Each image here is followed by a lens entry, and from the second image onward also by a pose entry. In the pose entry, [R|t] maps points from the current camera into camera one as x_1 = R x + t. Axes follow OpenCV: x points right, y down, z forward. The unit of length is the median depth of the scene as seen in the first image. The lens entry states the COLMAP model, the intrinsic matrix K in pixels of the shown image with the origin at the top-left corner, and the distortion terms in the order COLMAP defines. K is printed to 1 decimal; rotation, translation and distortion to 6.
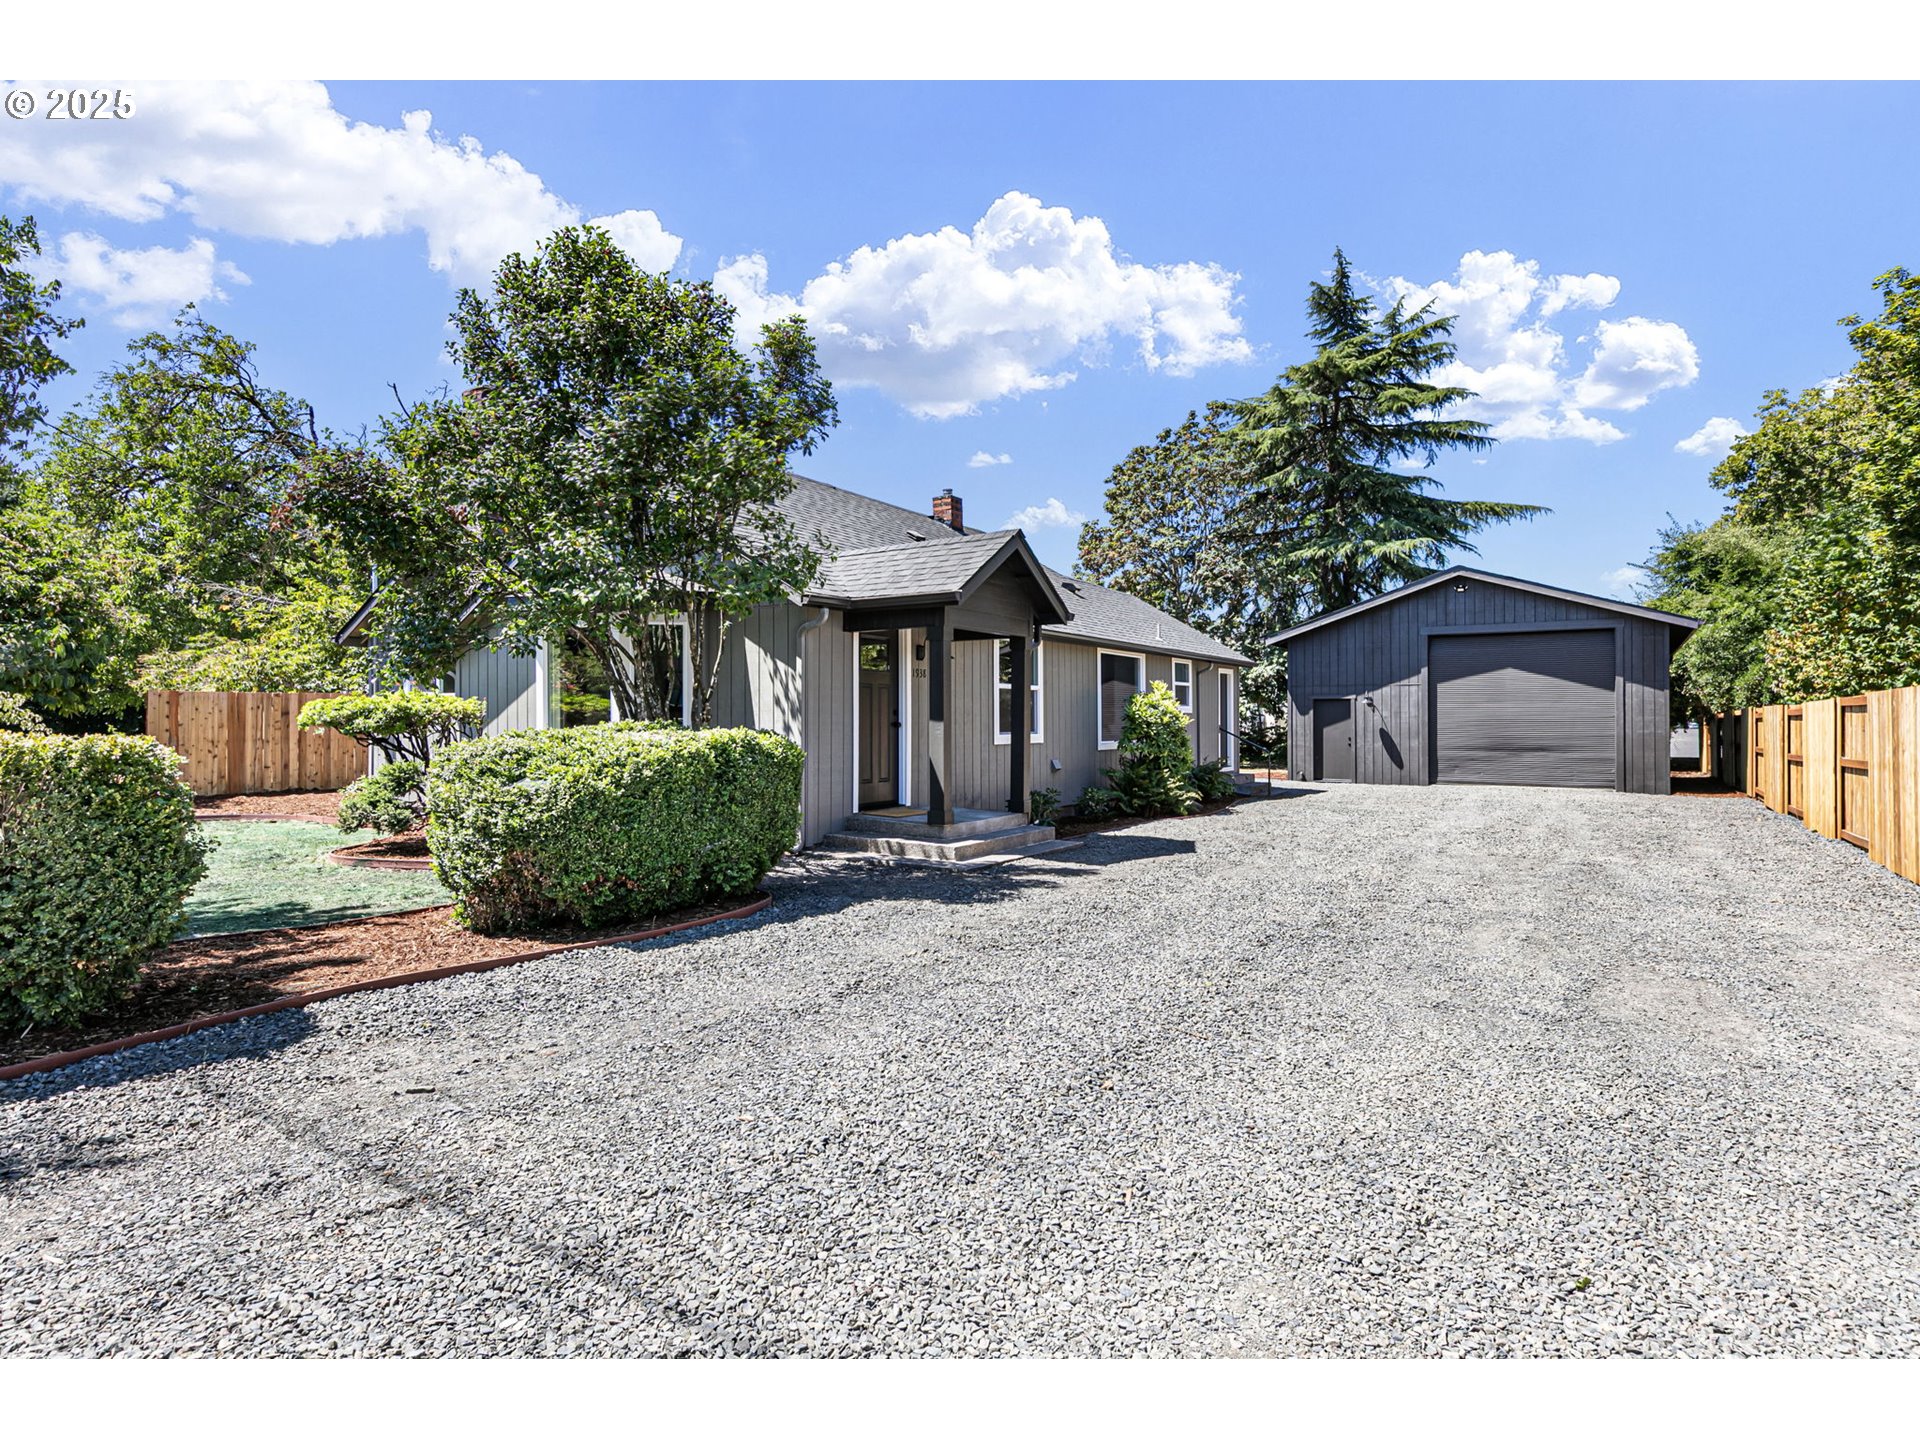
lens RADIAL K [[1048.6, 0, 960.0], [0, 1048.6, 720.0], [0, 0, 1]] dist [0.003824, -0.000134]
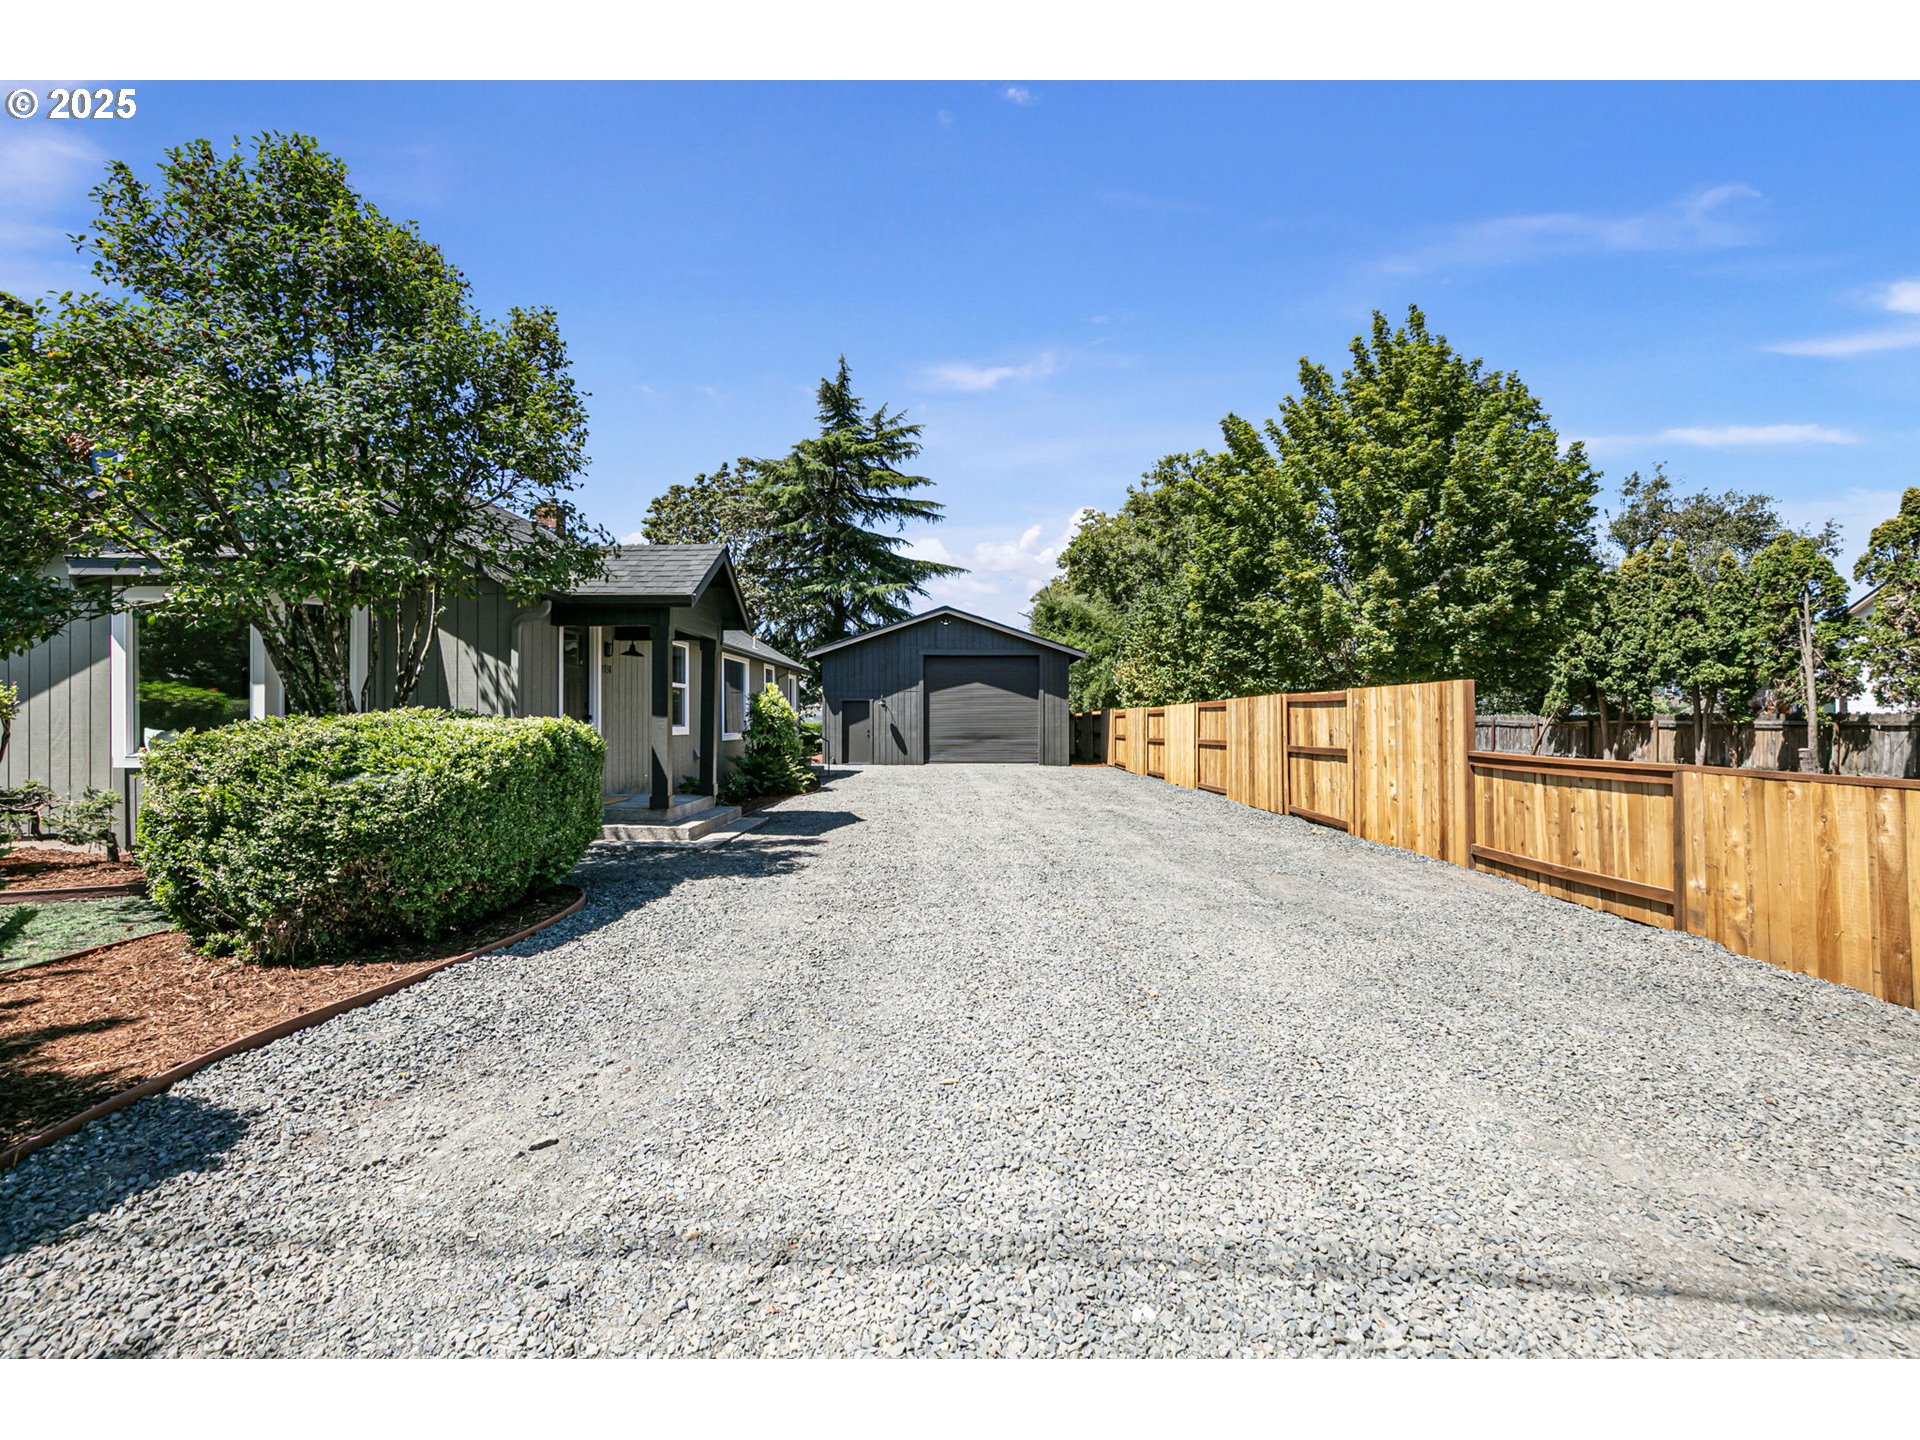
lens RADIAL K [[839.9, 0, 961.2], [0, 839.9, 725.8], [0, 0, 1]] dist [-0.000101, -0.000212]
pose [[0.847111, -0.002703, 0.531410, -0.093331], [-0.001762, 0.999967, 0.007894, 0.002822], [-0.531414, -0.007623, 0.847078, 0.042860]]
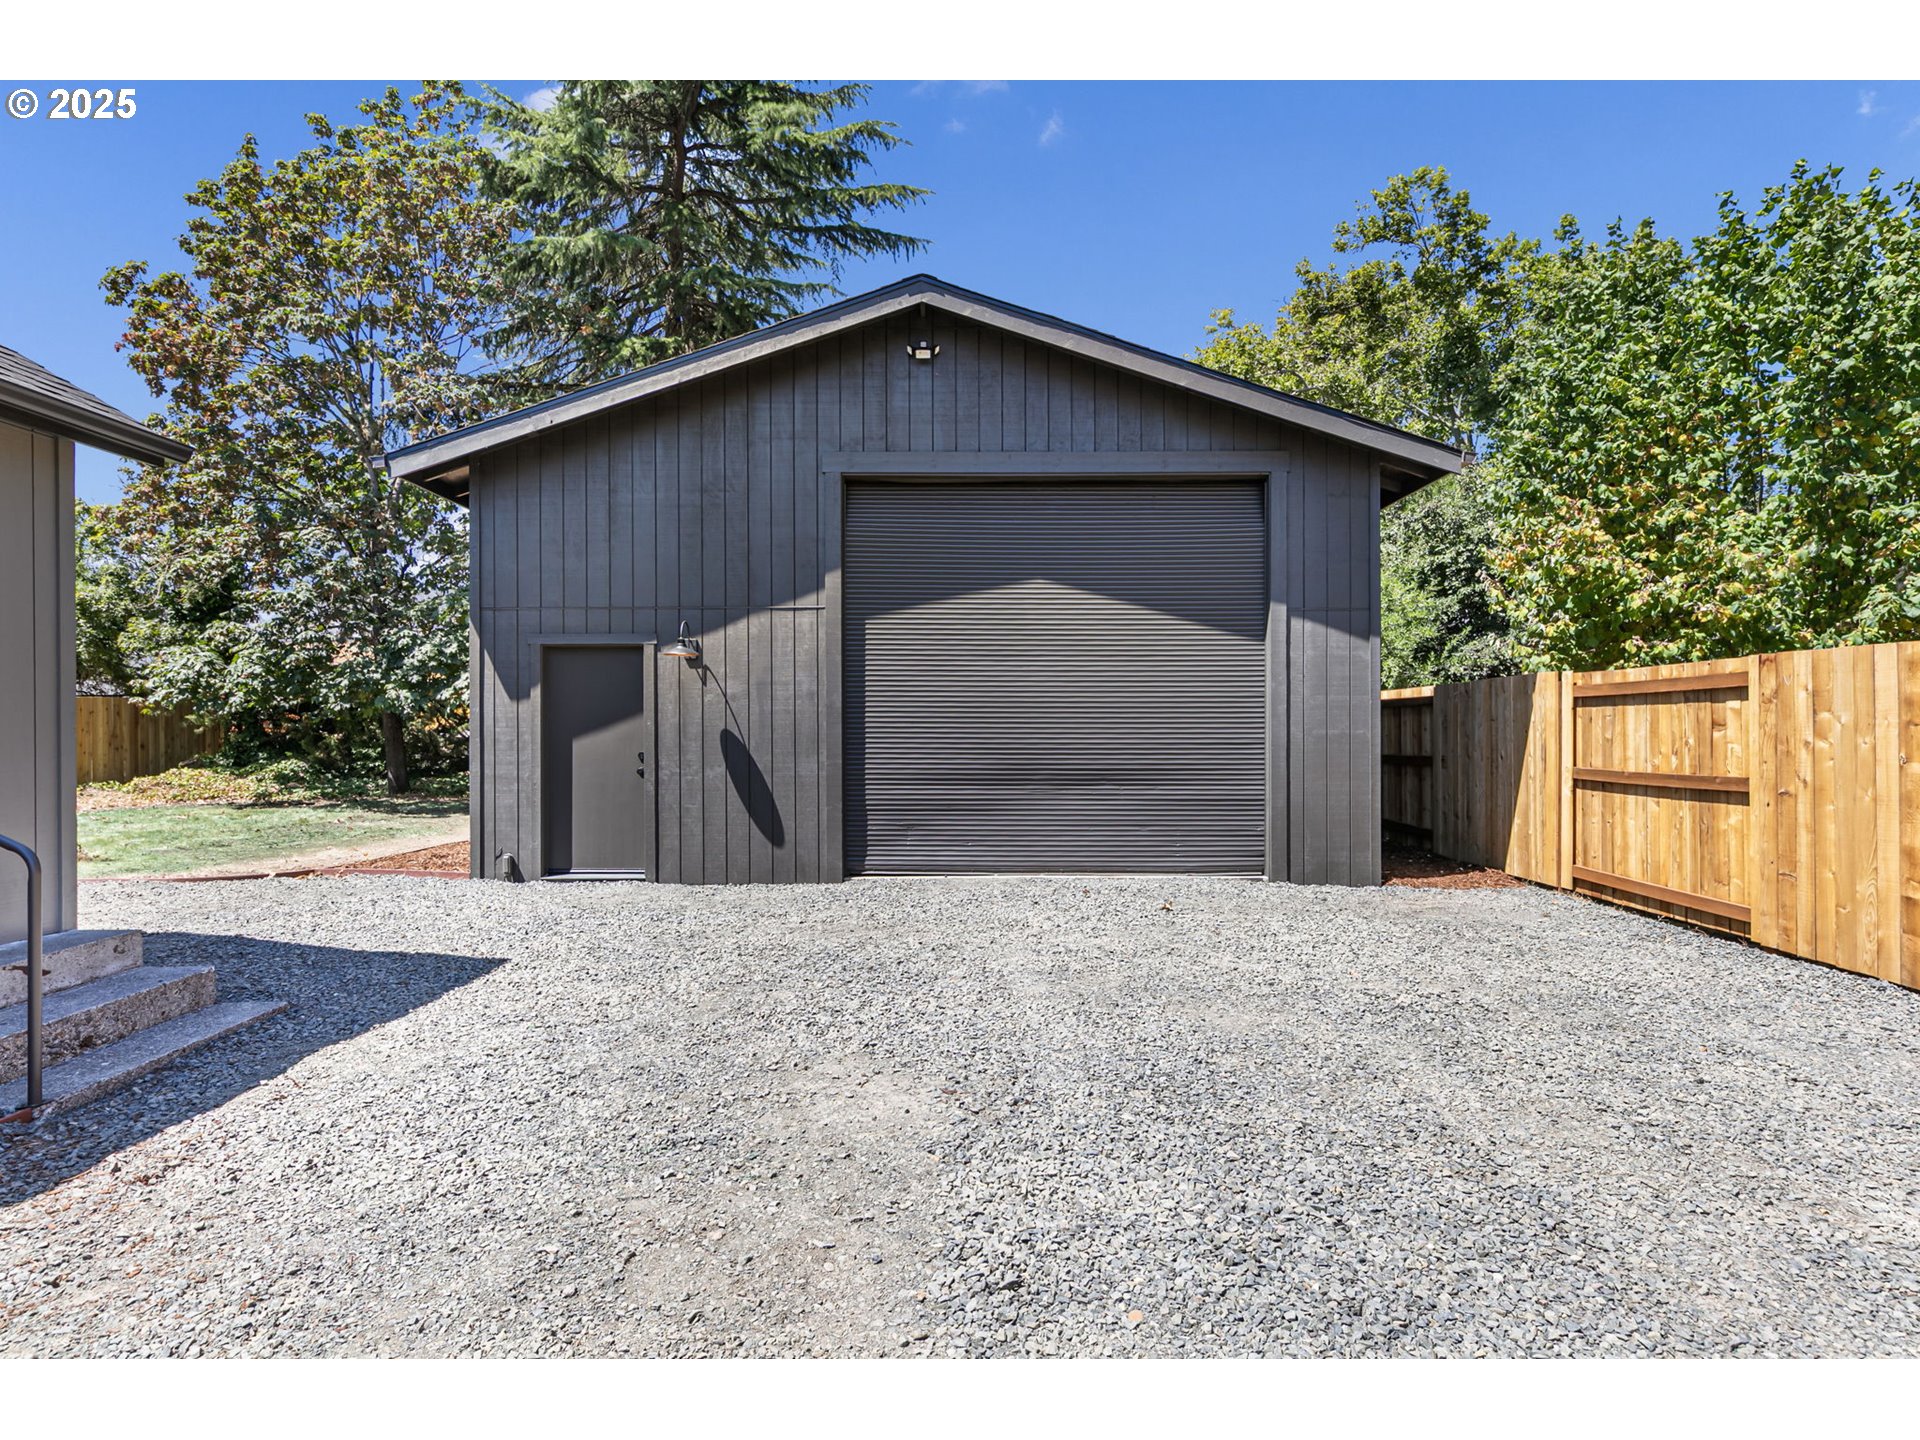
lens RADIAL K [[1048.6, 0, 960.0], [0, 1048.6, 720.0], [0, 0, 1]] dist [0.003824, -0.000134]
pose [[0.851540, 0.000653, 0.524290, 0.279998], [0.001517, 0.999992, -0.003709, 0.006274], [-0.524288, 0.003954, 0.851532, 0.646656]]
